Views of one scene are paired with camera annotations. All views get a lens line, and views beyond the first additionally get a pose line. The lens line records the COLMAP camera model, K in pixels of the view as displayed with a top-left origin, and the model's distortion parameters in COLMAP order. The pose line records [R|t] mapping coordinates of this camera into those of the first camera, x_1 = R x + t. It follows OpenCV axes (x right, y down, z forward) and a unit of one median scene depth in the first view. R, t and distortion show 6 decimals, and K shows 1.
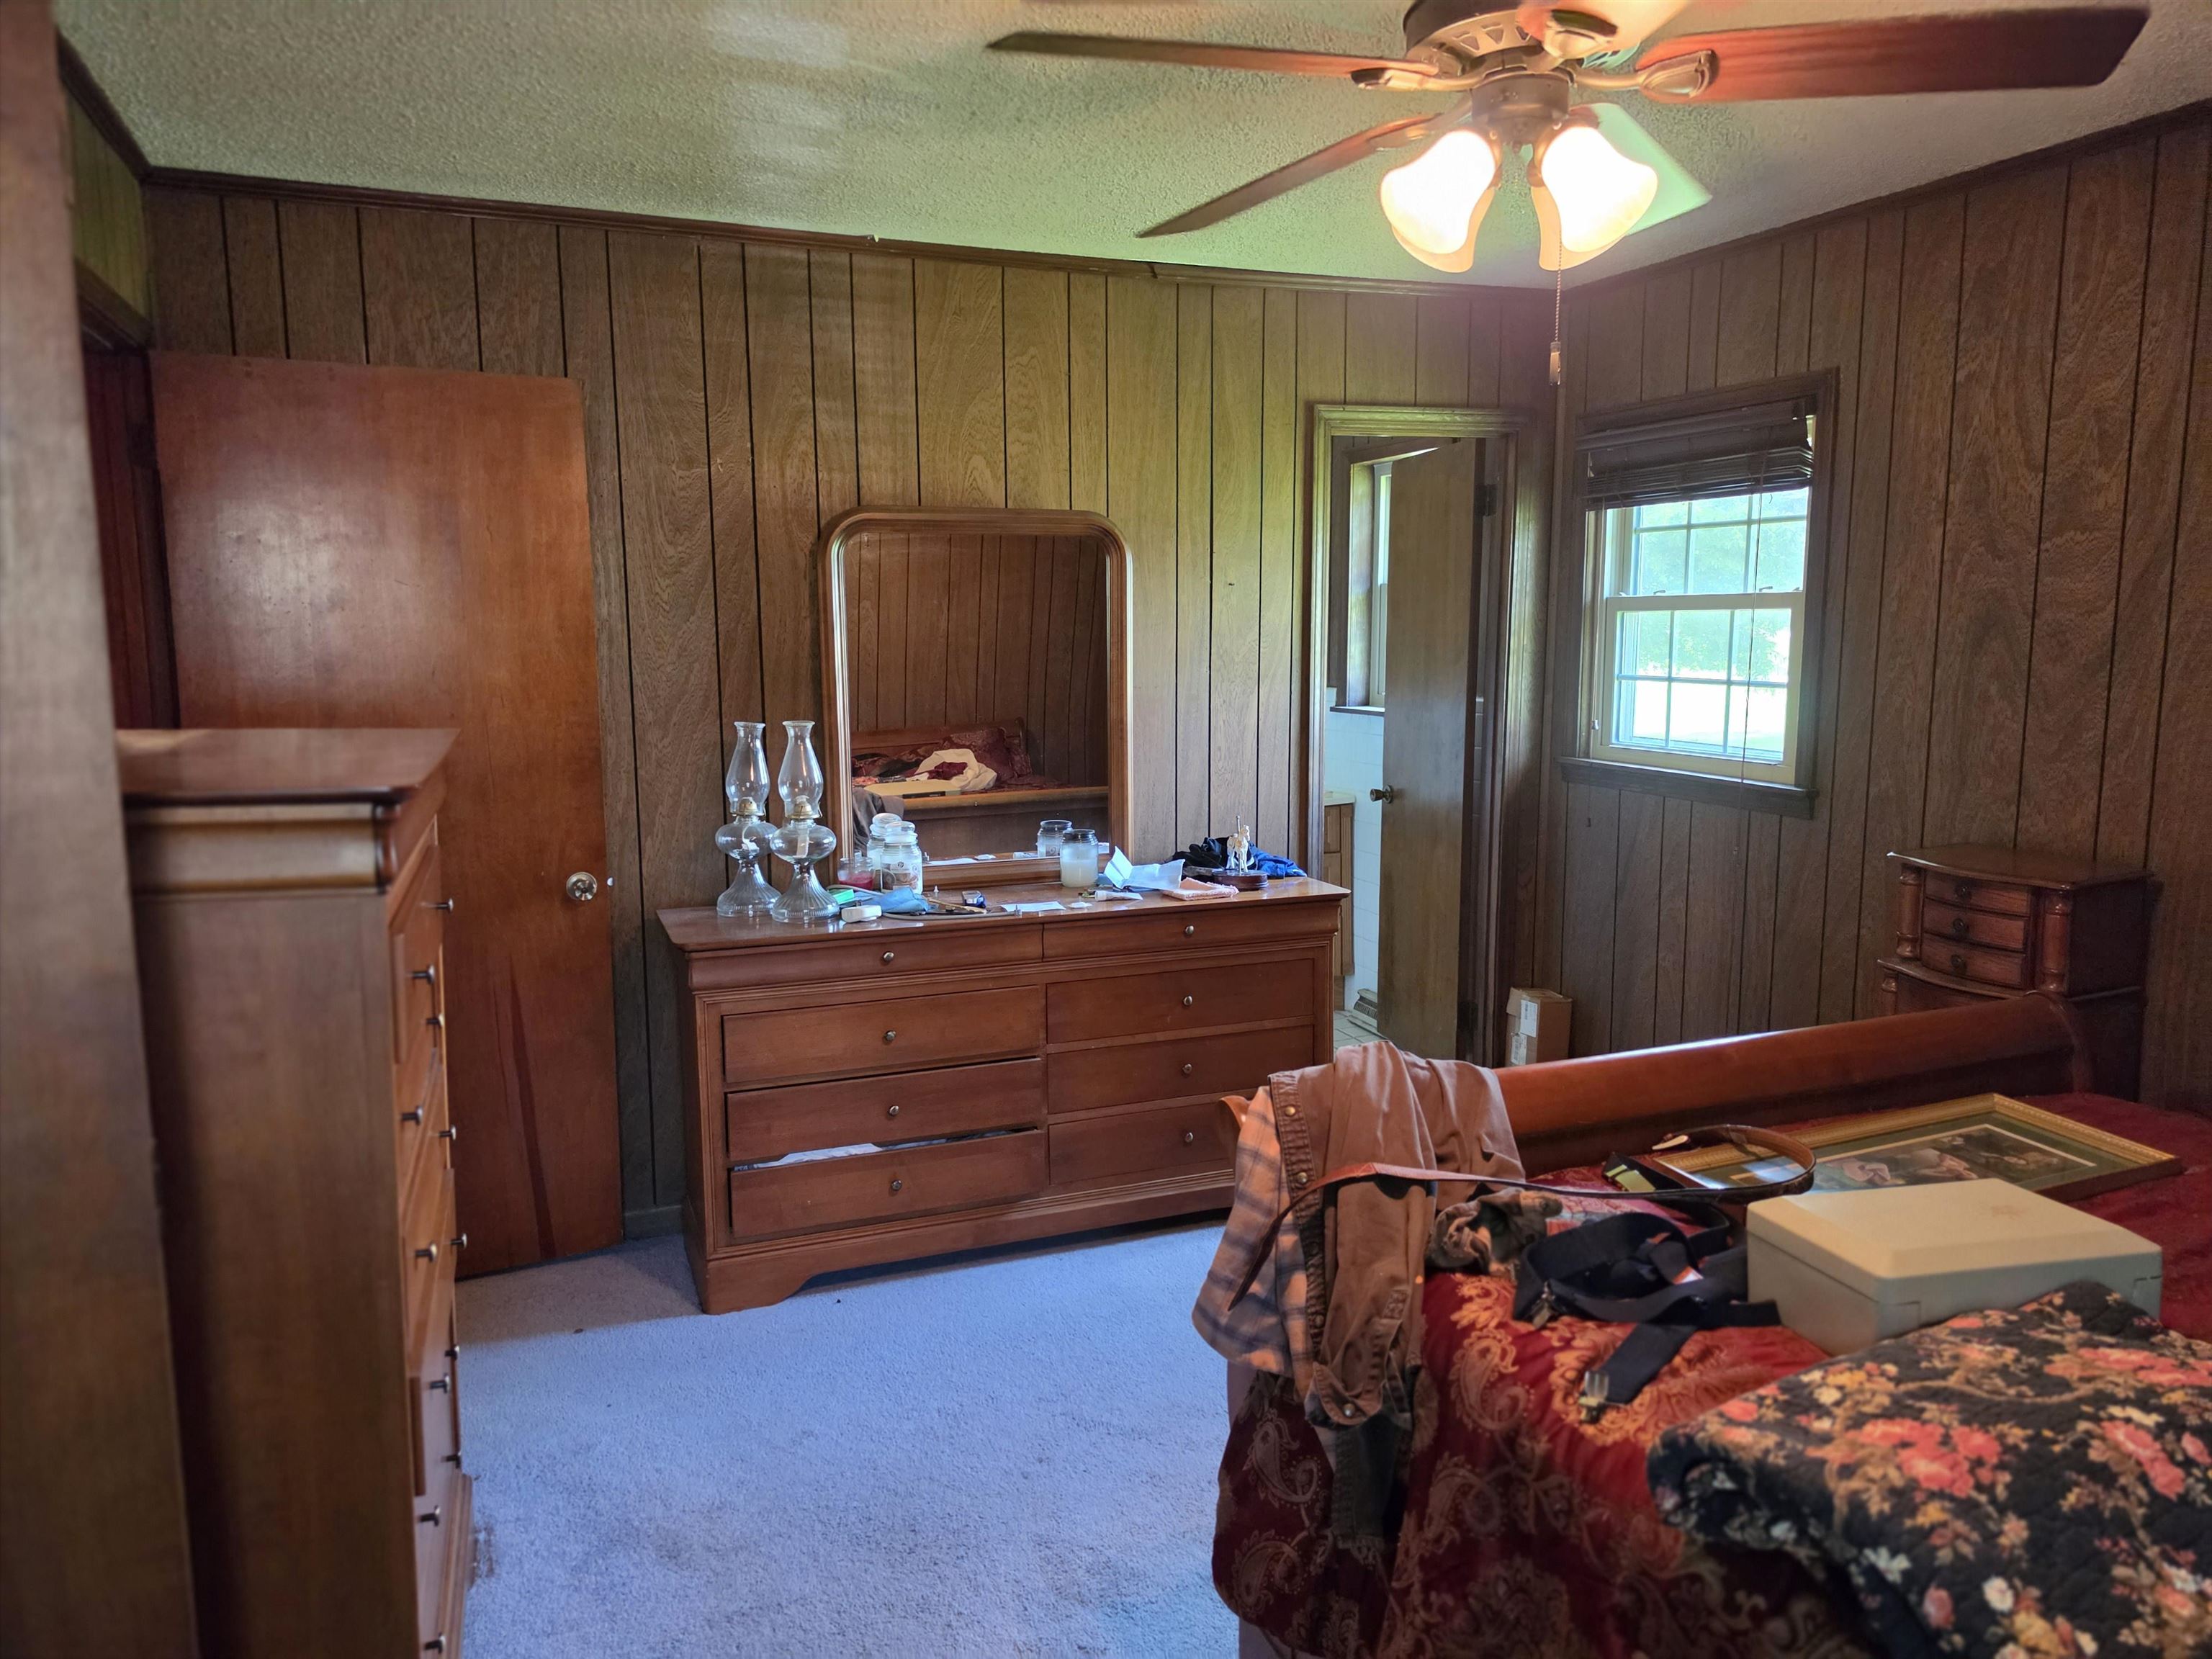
lens RADIAL K [[1550.3, 0, 1118.4], [0, 1550.3, 824.9], [0, 0, 1]] dist [0.021143, -0.017443]
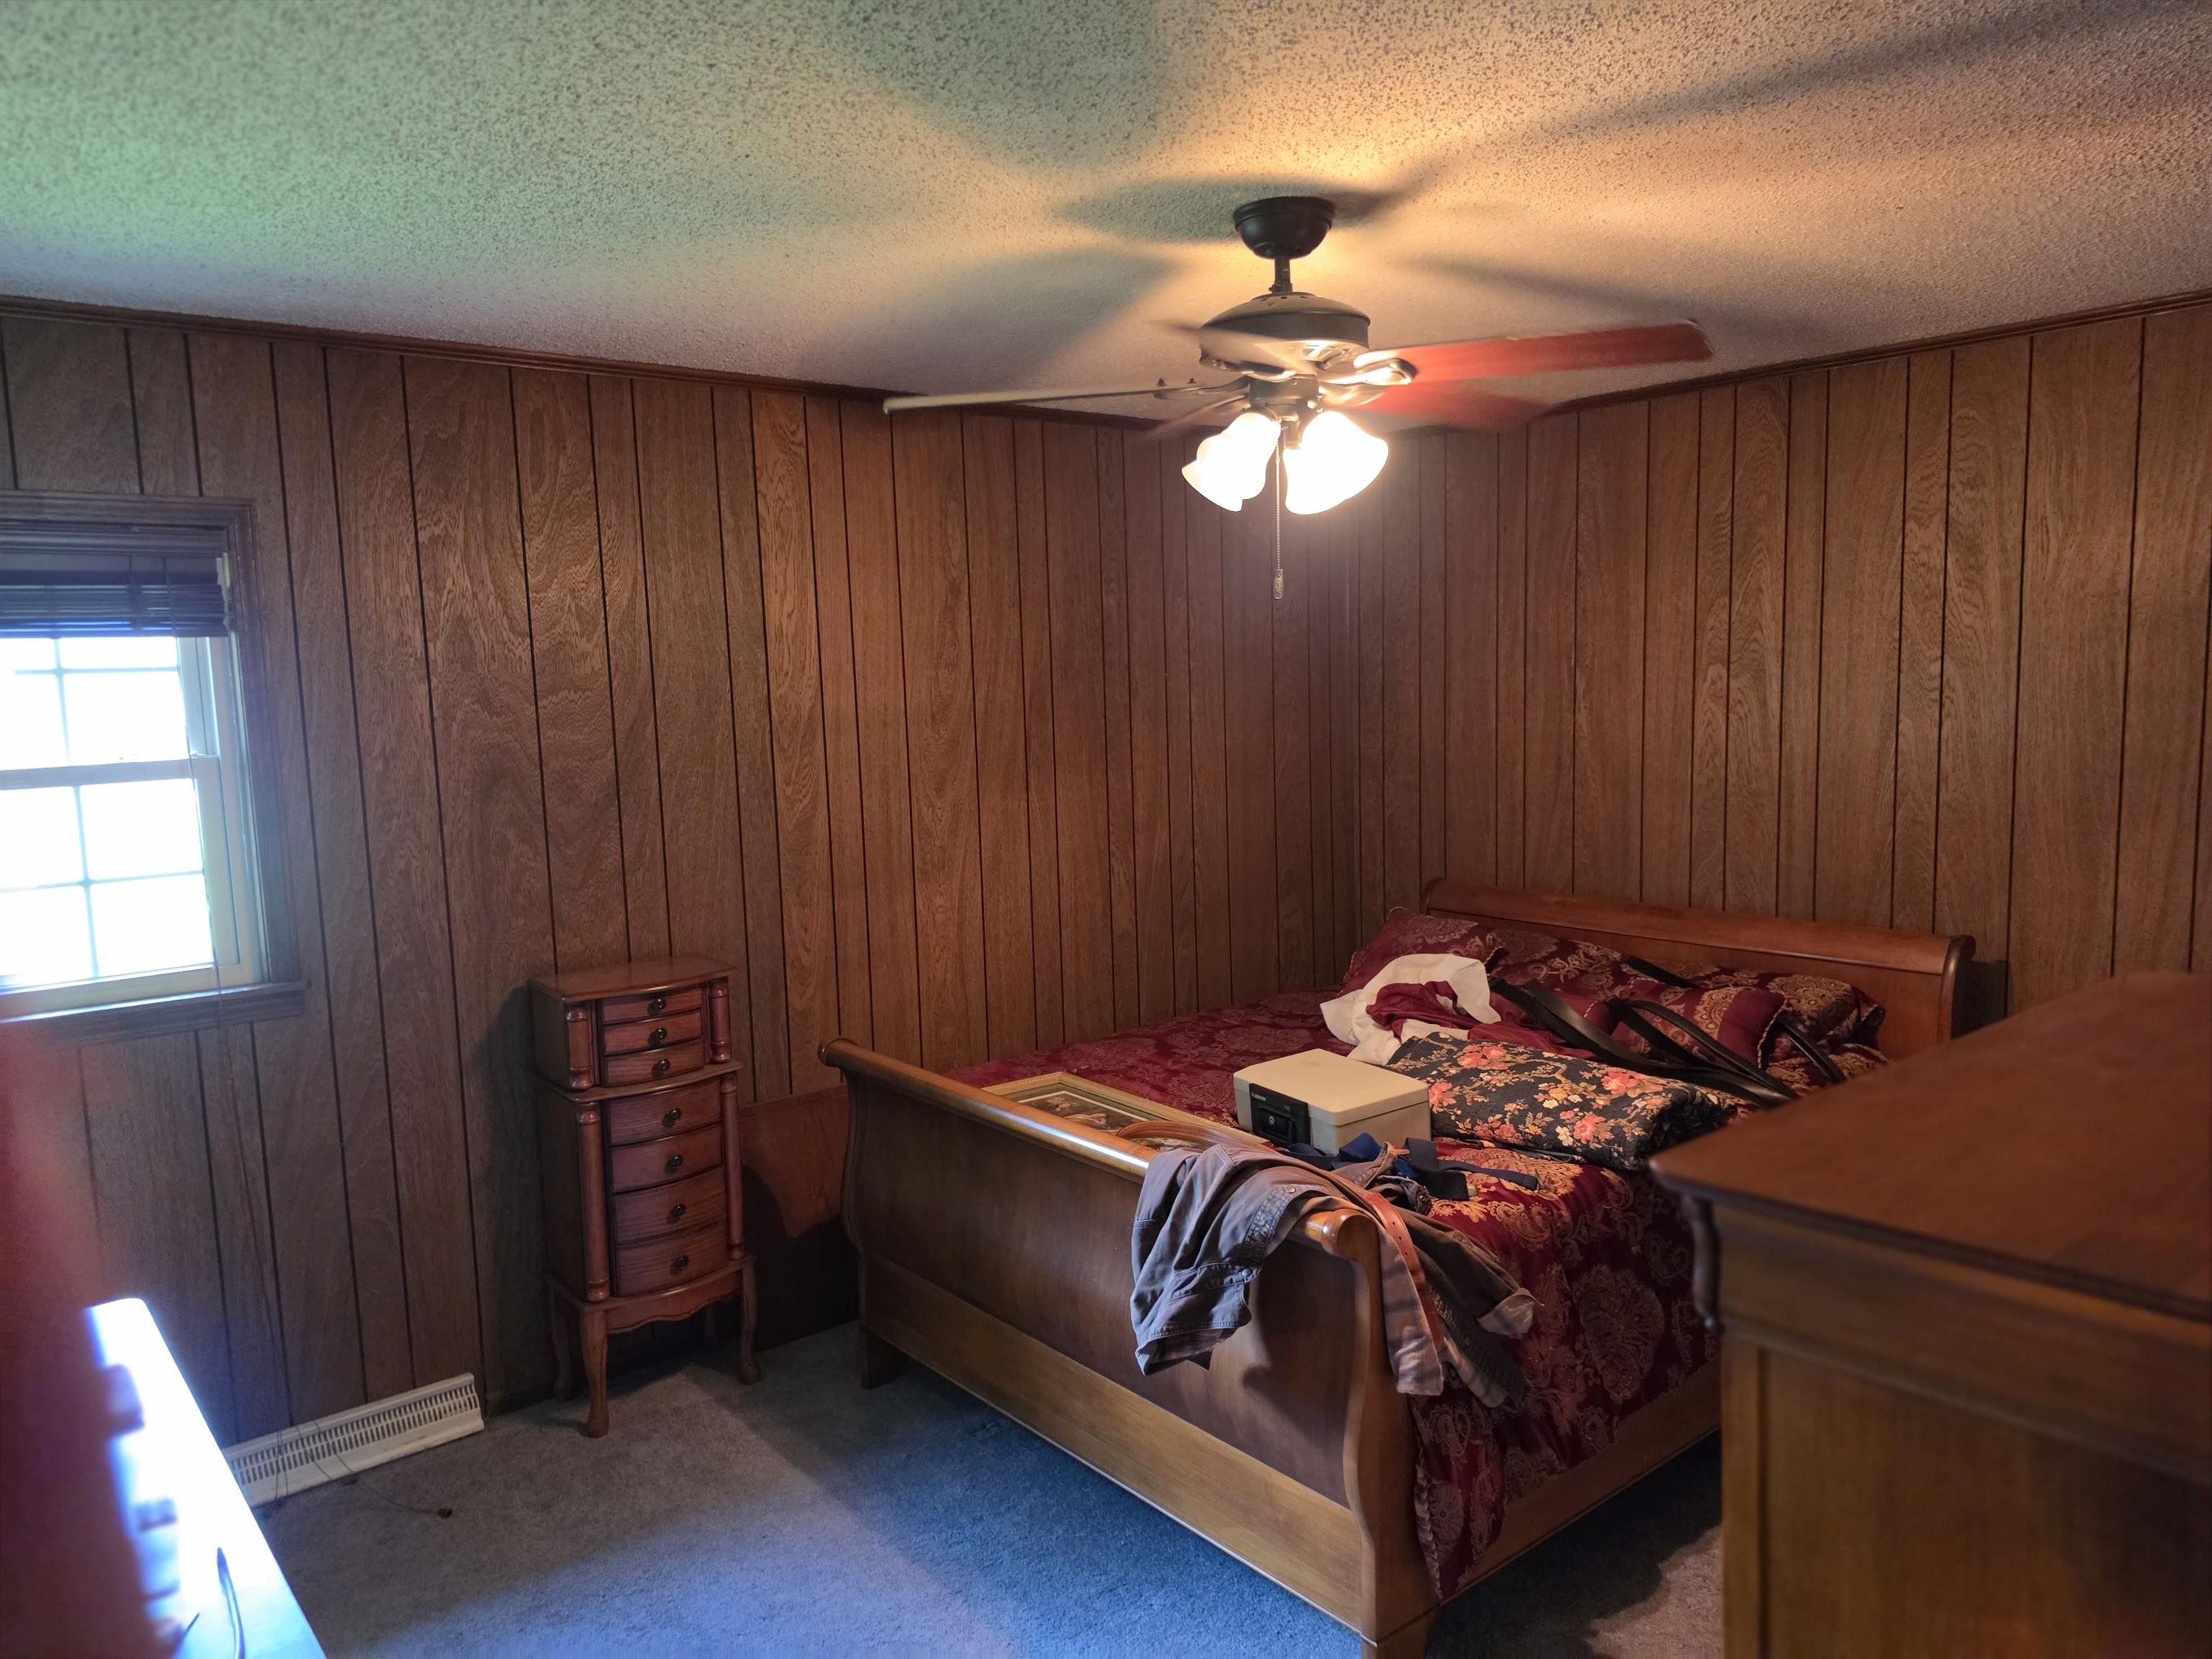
lens RADIAL K [[1550.3, 0, 1117.8], [0, 1550.3, 834.8], [0, 0, 1]] dist [0.021143, -0.017443]
pose [[-0.325886, -0.091706, 0.940951, -0.587961], [0.157807, 0.976044, 0.149780, -0.184200], [-0.932146, 0.197300, -0.303607, 0.947975]]
